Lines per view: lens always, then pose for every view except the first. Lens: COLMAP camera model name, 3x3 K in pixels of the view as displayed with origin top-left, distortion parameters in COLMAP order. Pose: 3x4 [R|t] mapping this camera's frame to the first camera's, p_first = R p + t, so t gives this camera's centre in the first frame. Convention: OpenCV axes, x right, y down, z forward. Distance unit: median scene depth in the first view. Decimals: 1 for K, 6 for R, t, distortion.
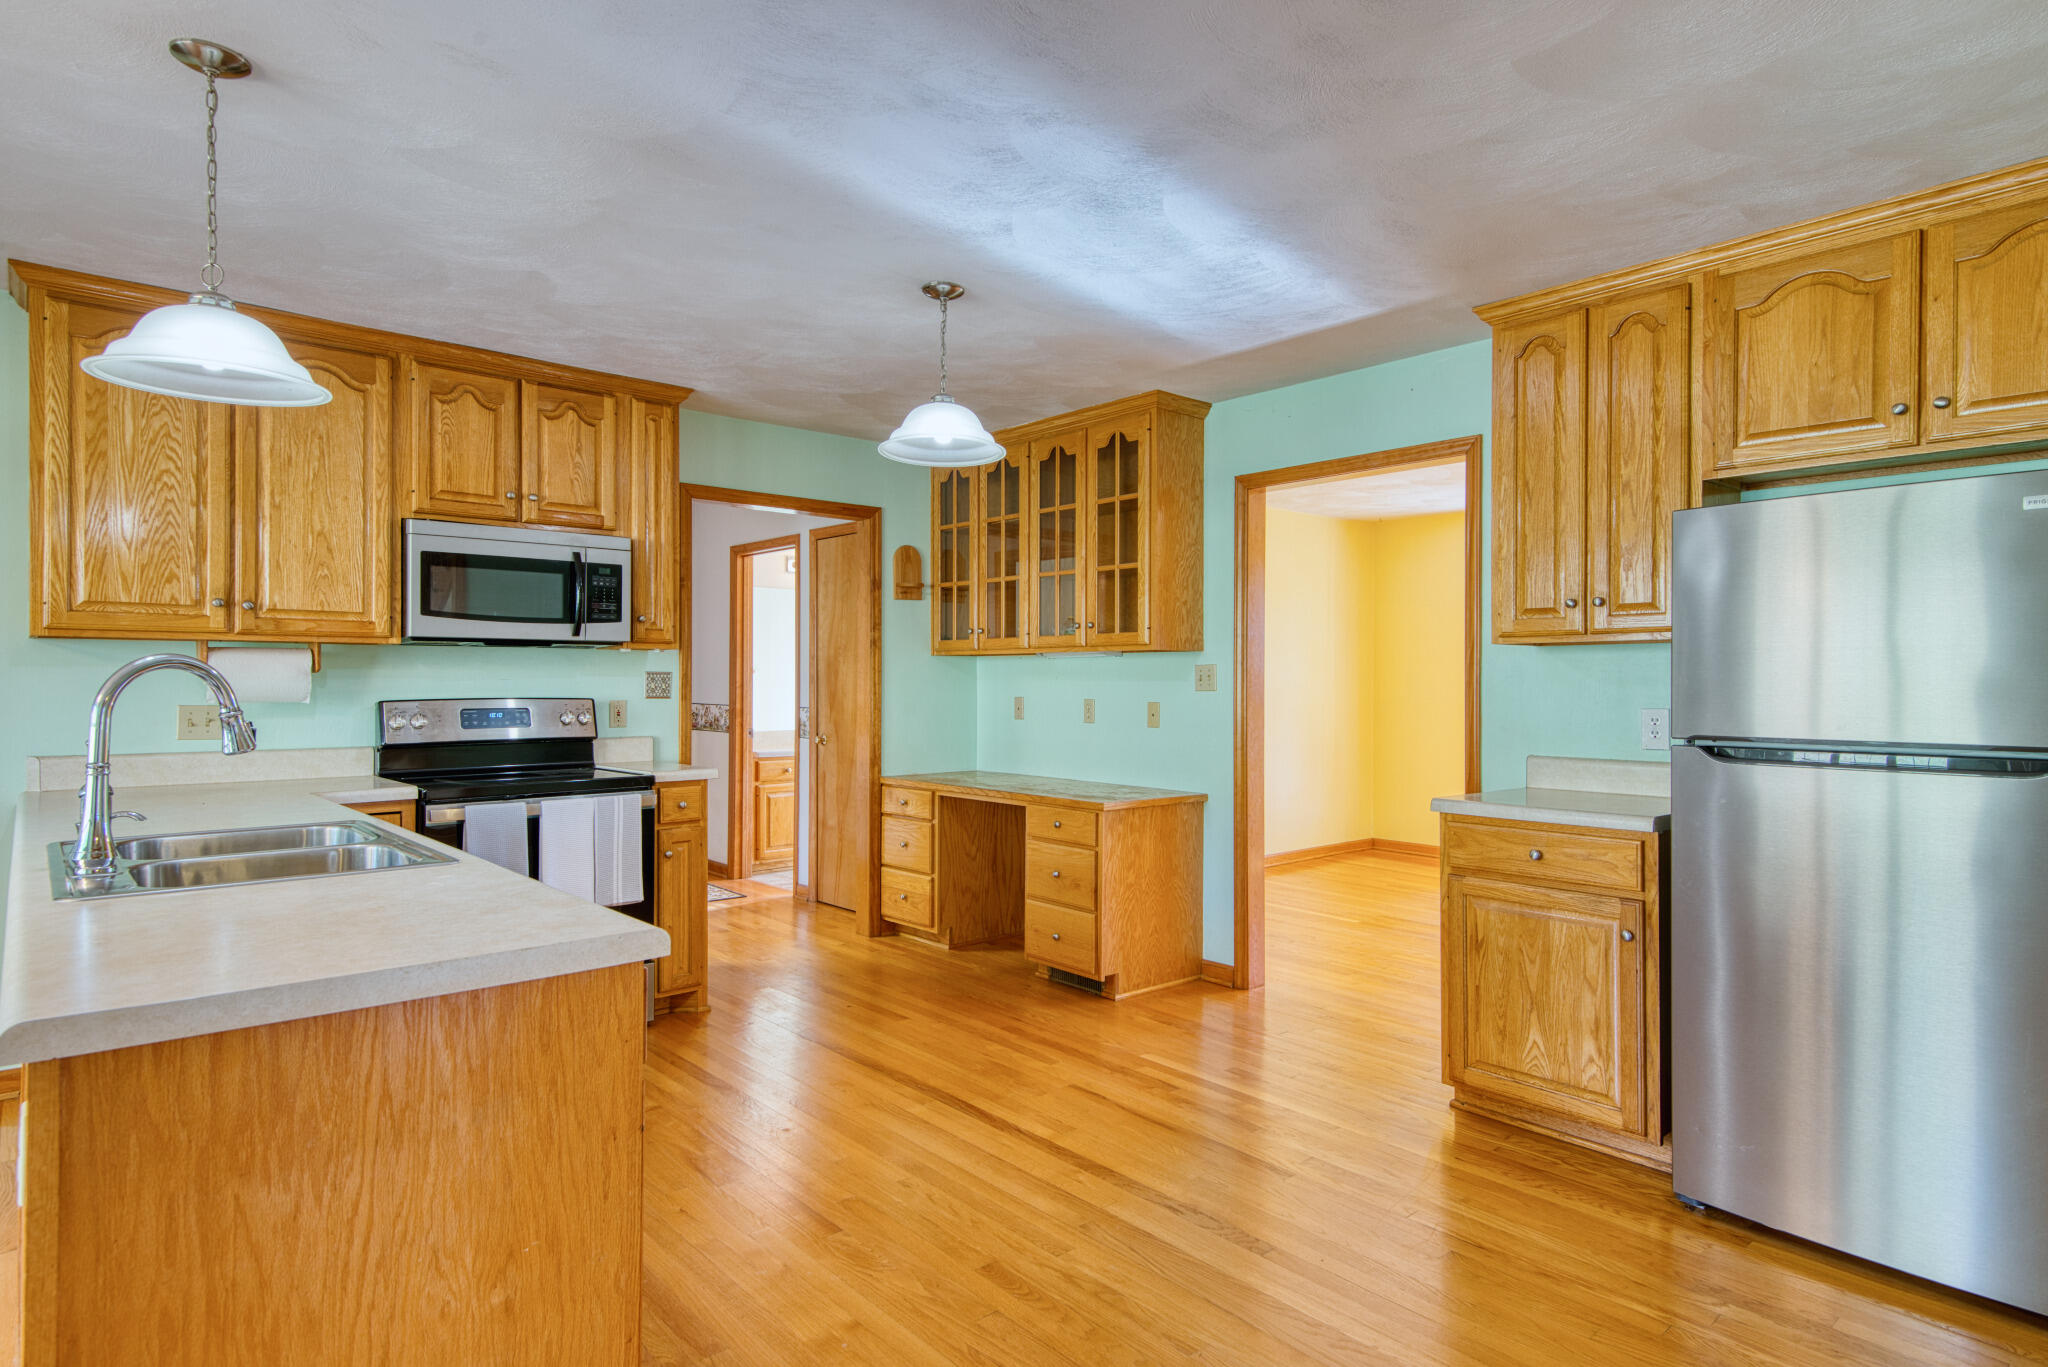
lens RADIAL K [[1115.4, 0, 1017.0], [0, 1115.4, 679.5], [0, 0, 1]] dist [0.049815, -0.028946]
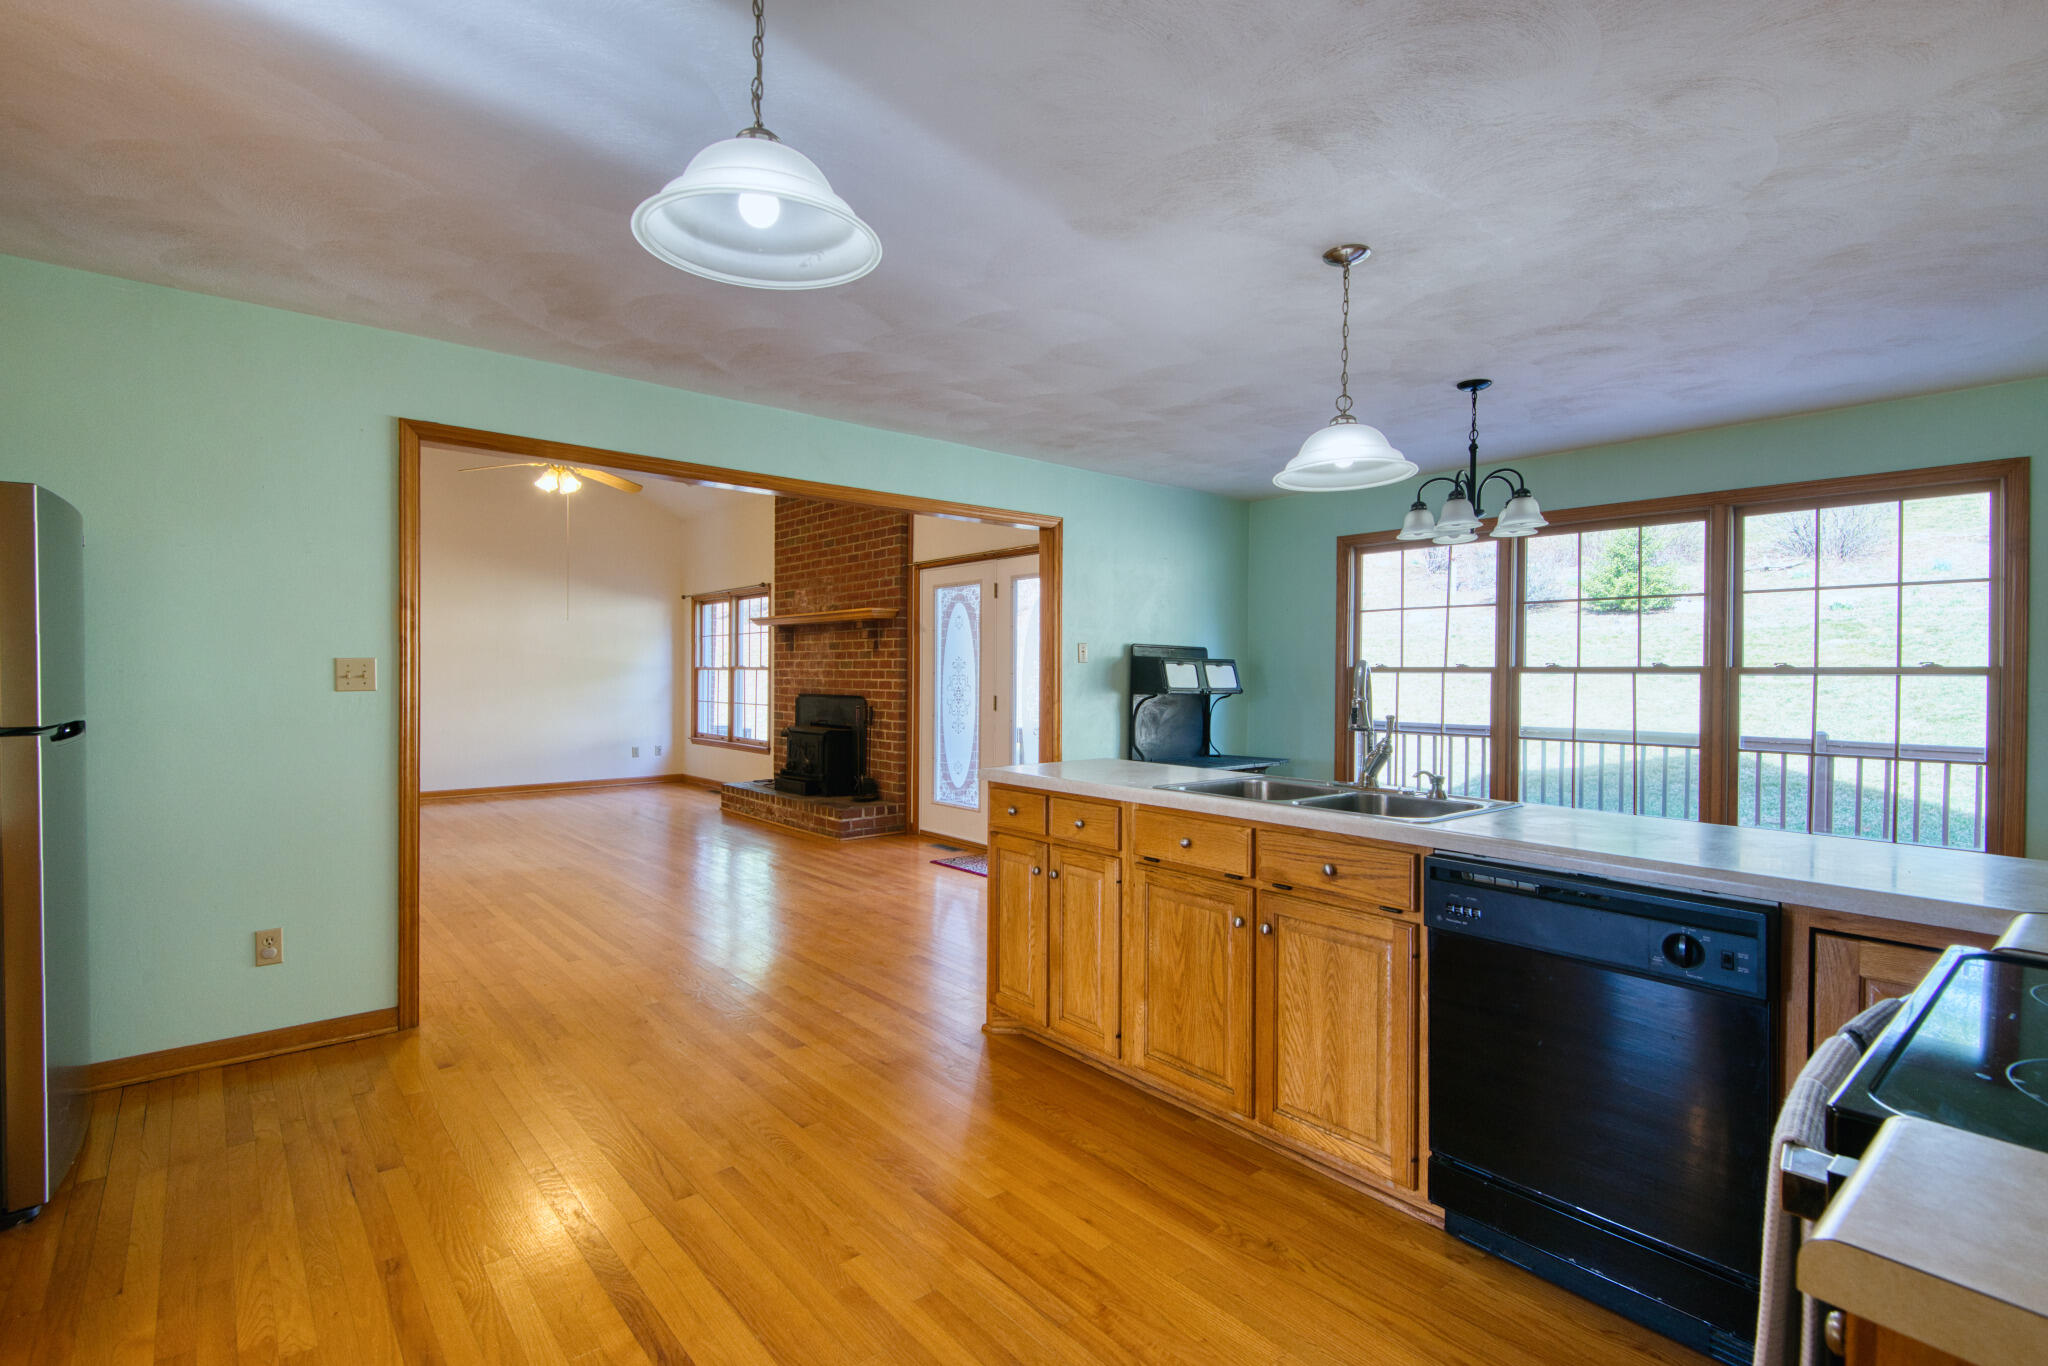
lens RADIAL K [[950.6, 0, 1017.3], [0, 950.6, 680.1], [0, 0, 1]] dist [0.042257, -0.028123]
pose [[-0.999816, -0.009762, 0.016484, -0.156037], [-0.009659, 0.999933, 0.006305, 0.000189], [-0.016545, 0.006144, -0.999844, 1.154679]]
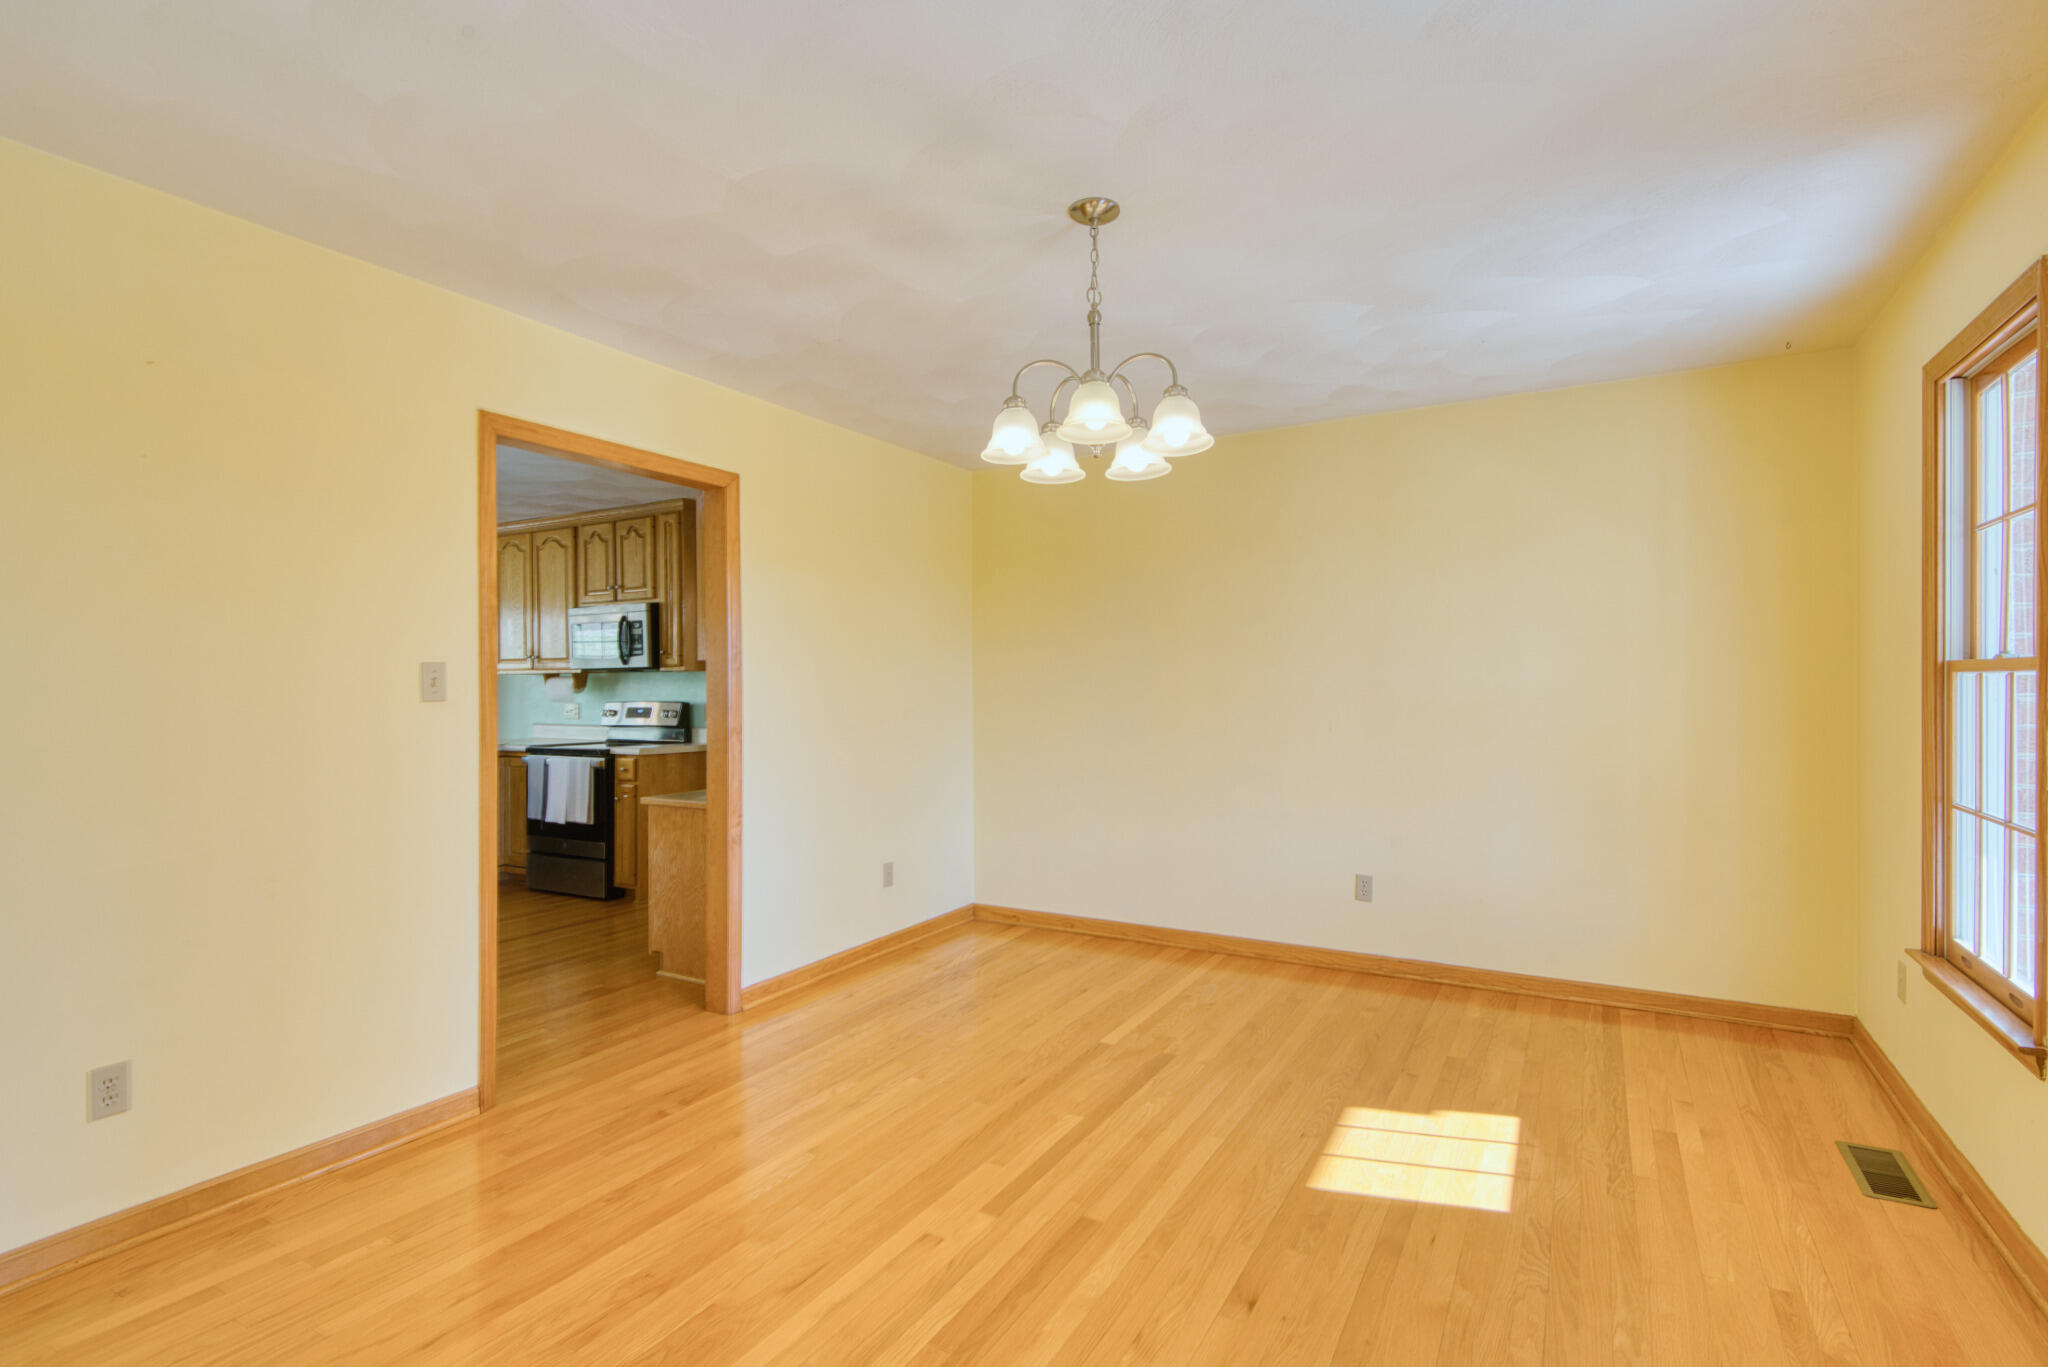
lens RADIAL K [[989.1, 0, 1018.8], [0, 989.1, 682.5], [0, 0, 1]] dist [0.051008, -0.030394]
pose [[0.323251, -0.007240, -0.946286, 1.210816], [0.008485, 0.999953, -0.004752, -0.000142], [0.946275, -0.006493, 0.323297, 1.065052]]
